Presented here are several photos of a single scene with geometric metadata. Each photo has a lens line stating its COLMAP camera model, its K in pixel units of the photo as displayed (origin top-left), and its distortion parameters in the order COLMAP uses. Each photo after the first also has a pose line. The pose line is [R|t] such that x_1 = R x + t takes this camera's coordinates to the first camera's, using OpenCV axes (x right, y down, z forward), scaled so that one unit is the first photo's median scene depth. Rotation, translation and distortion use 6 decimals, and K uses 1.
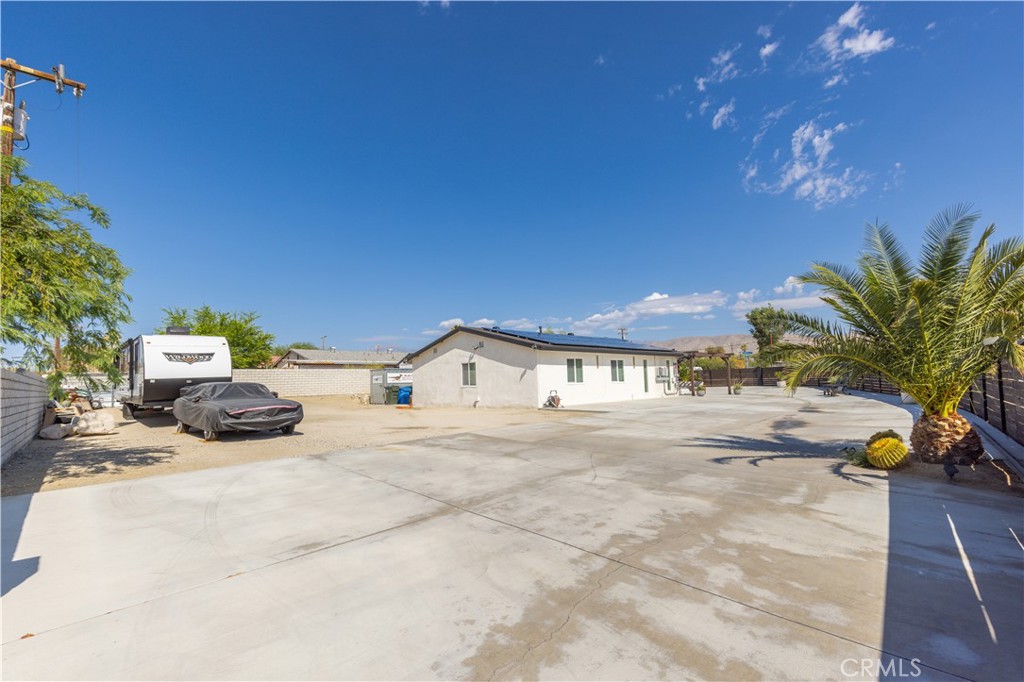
lens RADIAL K [[446.5, 0, 508.1], [0, 446.5, 344.4], [0, 0, 1]] dist [-0.001048, -0.000339]
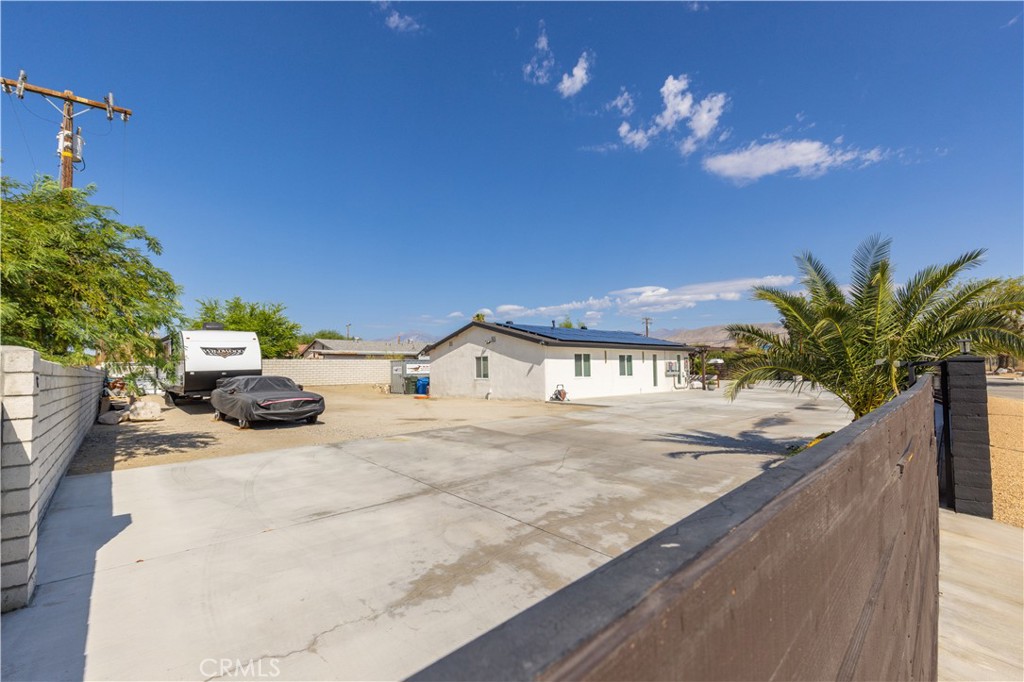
lens RADIAL K [[451.4, 0, 510.5], [0, 451.4, 347.5], [0, 0, 1]] dist [-0.000919, -0.000234]
pose [[0.998785, 0.007773, -0.048665, 0.035929], [-0.006103, 0.999390, 0.034380, -0.019285], [0.048903, -0.034041, 0.998223, -0.060341]]
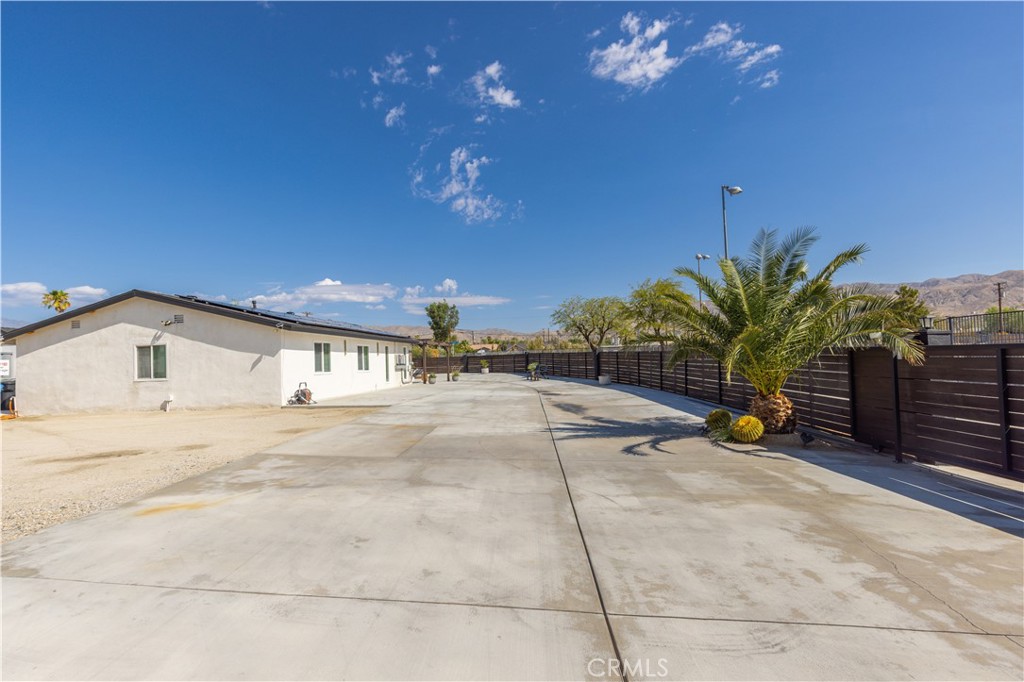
lens RADIAL K [[451.7, 0, 505.0], [0, 451.7, 344.3], [0, 0, 1]] dist [-0.001255, -0.000216]
pose [[0.771326, 0.024983, 0.635950, -0.130515], [-0.042320, 0.999031, 0.012081, 0.011025], [-0.635032, -0.036232, 0.771635, 0.160386]]
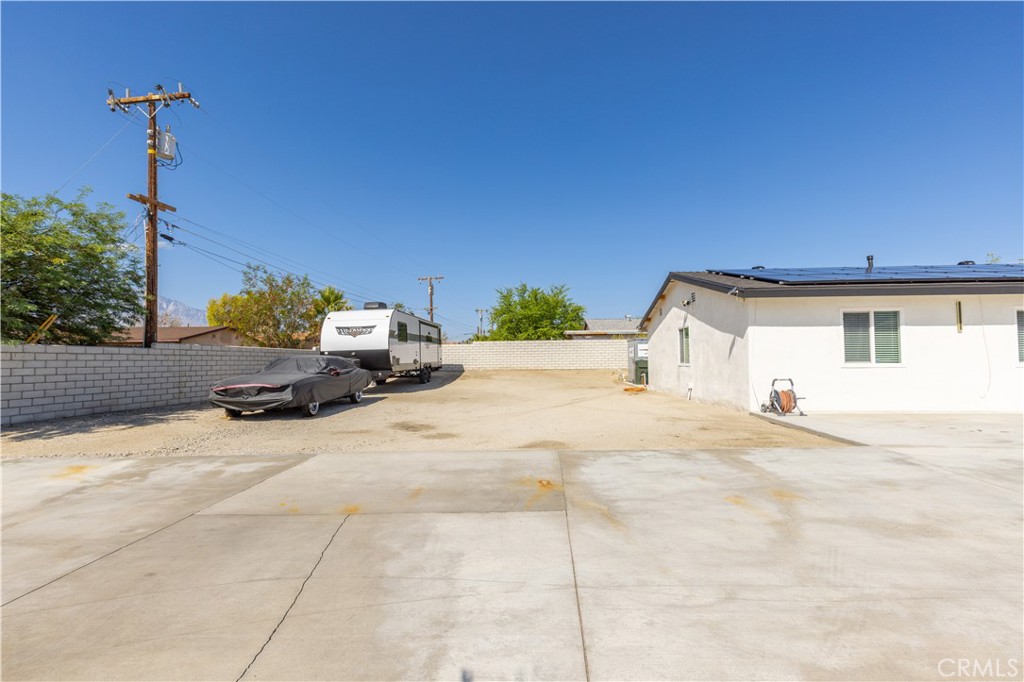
lens RADIAL K [[455.2, 0, 512.0], [0, 455.2, 341.0], [0, 0, 1]] dist [0.000493, -0.001005]
pose [[0.676861, -0.009464, -0.736050, 0.264558], [0.051718, 0.998058, 0.034727, 0.029284], [0.734292, -0.061572, 0.676035, 0.449861]]
